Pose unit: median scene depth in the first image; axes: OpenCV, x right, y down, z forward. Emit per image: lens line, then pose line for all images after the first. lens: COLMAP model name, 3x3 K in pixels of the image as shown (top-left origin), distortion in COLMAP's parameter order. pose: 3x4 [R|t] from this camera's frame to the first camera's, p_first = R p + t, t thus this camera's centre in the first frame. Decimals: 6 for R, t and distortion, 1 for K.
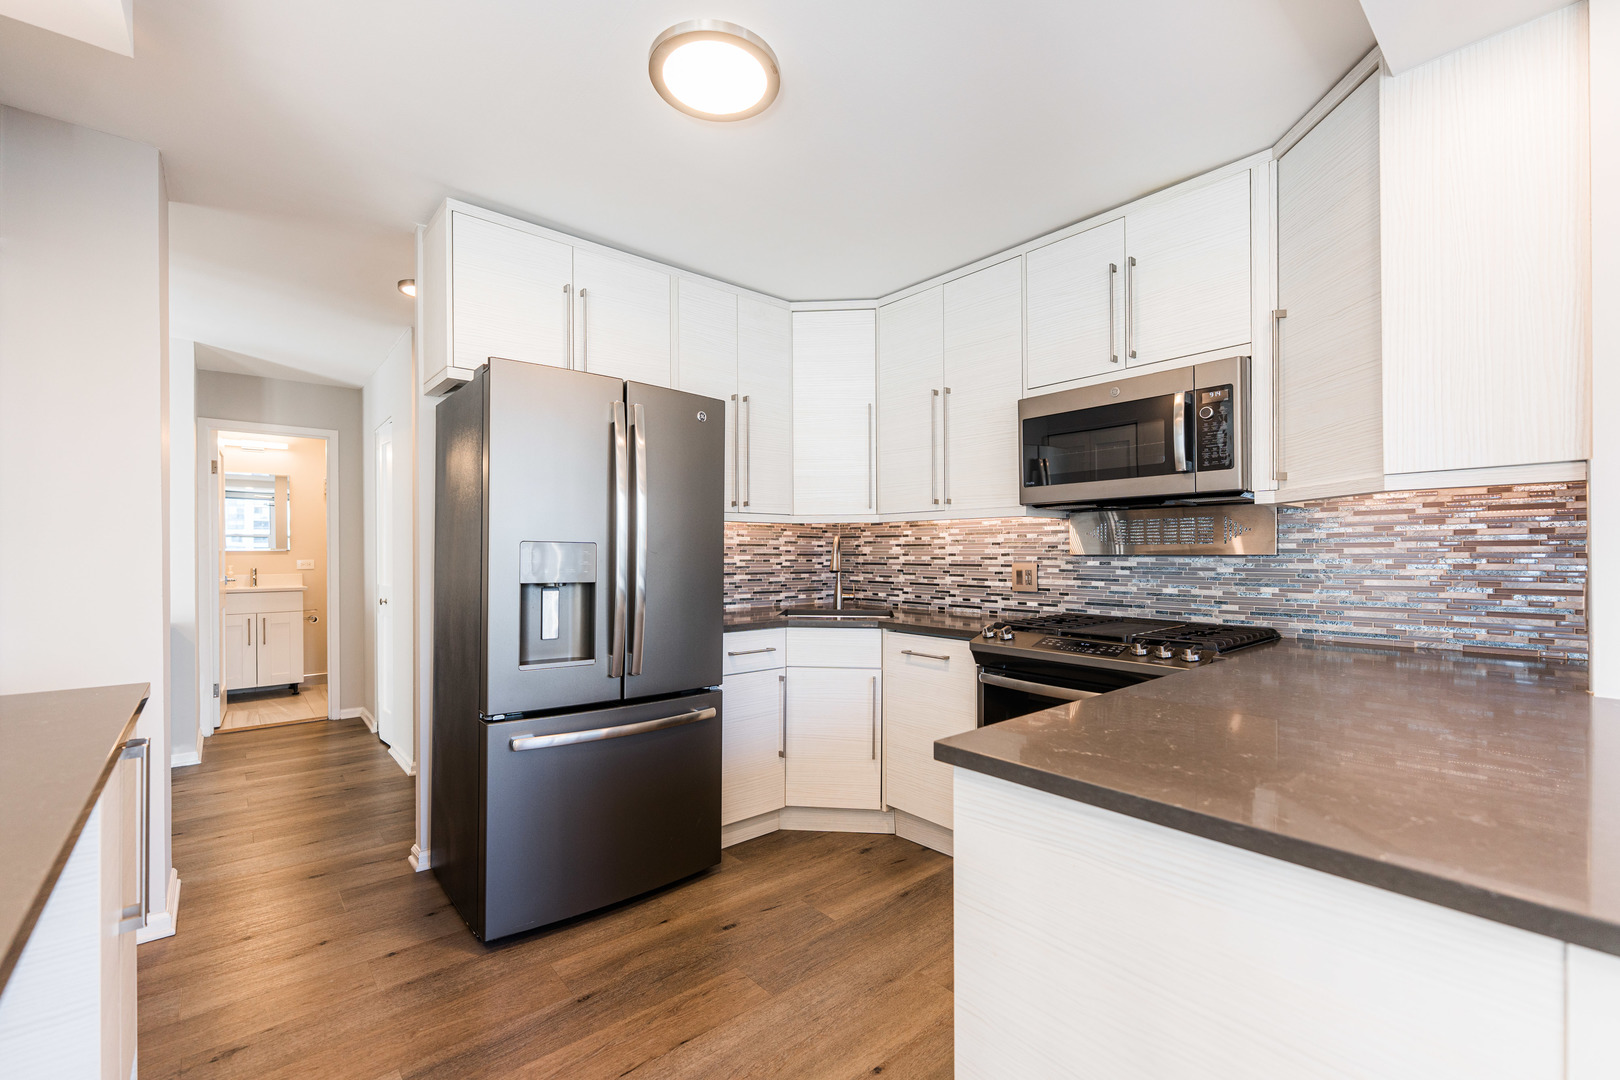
lens RADIAL K [[688.3, 0, 794.7], [0, 688.3, 545.4], [0, 0, 1]] dist [-0.003949, -0.000956]
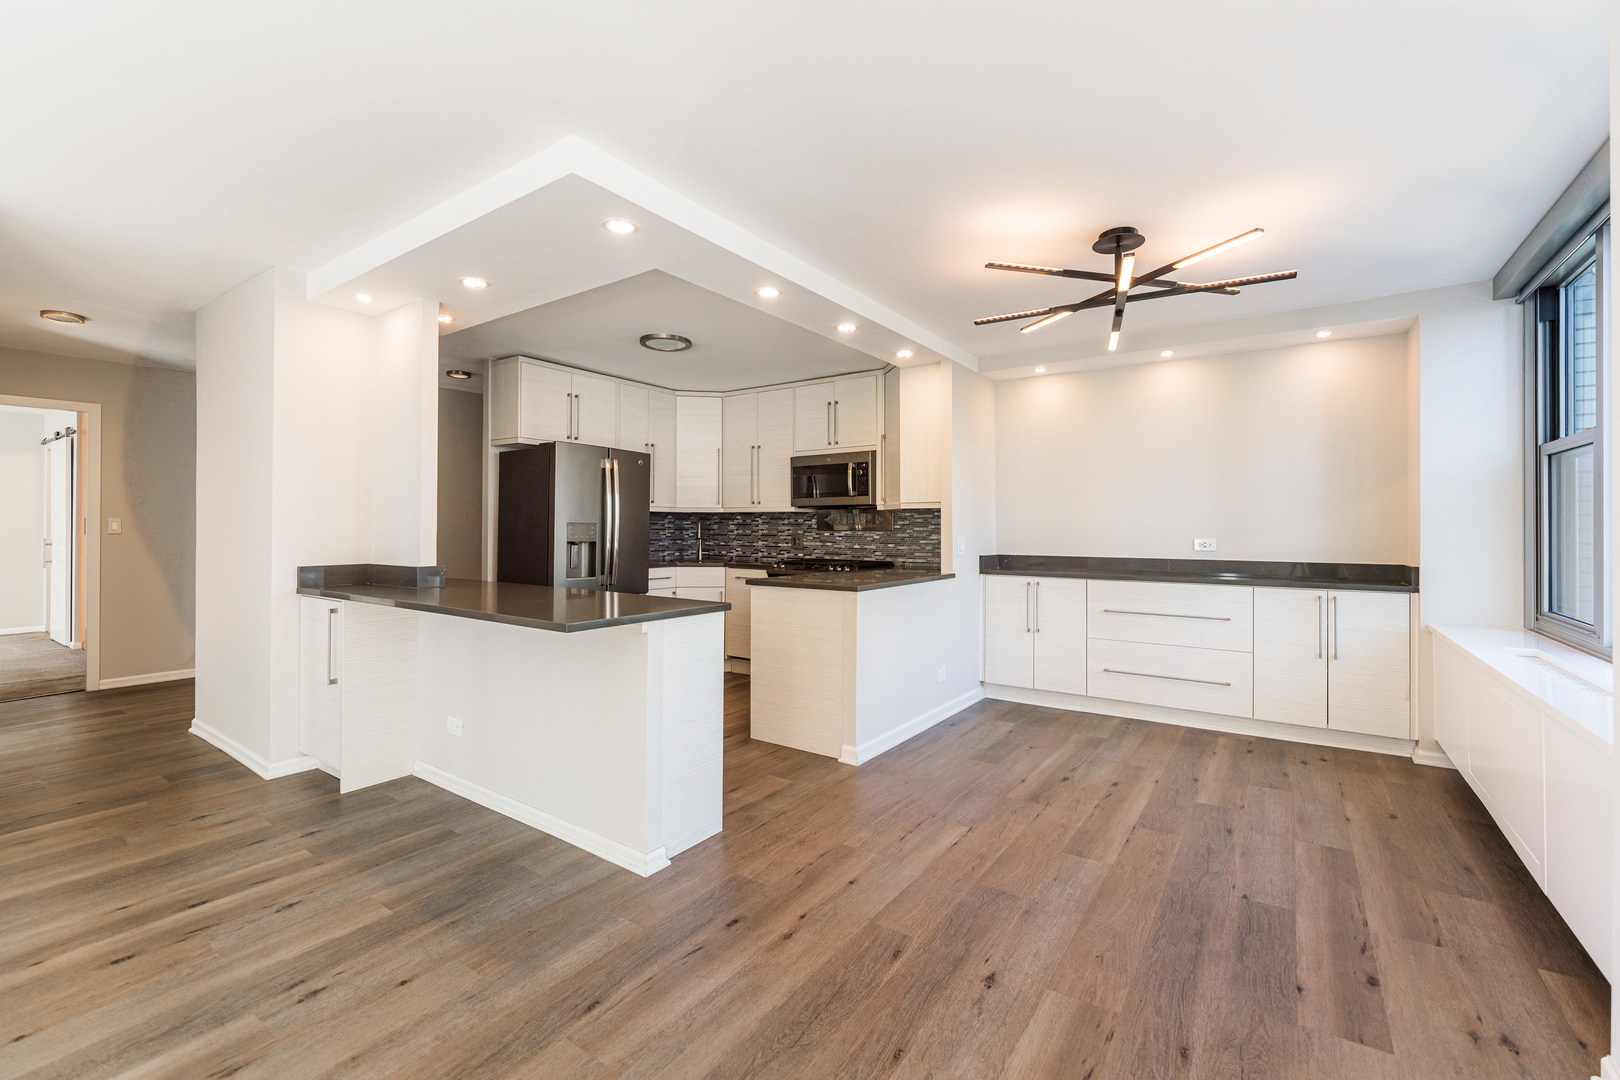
lens RADIAL K [[688.3, 0, 797.1], [0, 688.3, 541.4], [0, 0, 1]] dist [-0.003949, -0.000956]
pose [[0.968805, 0.000499, 0.247822, -0.173575], [-0.007990, 0.999541, 0.029221, -0.012726], [-0.247694, -0.030290, 0.968365, -1.017101]]
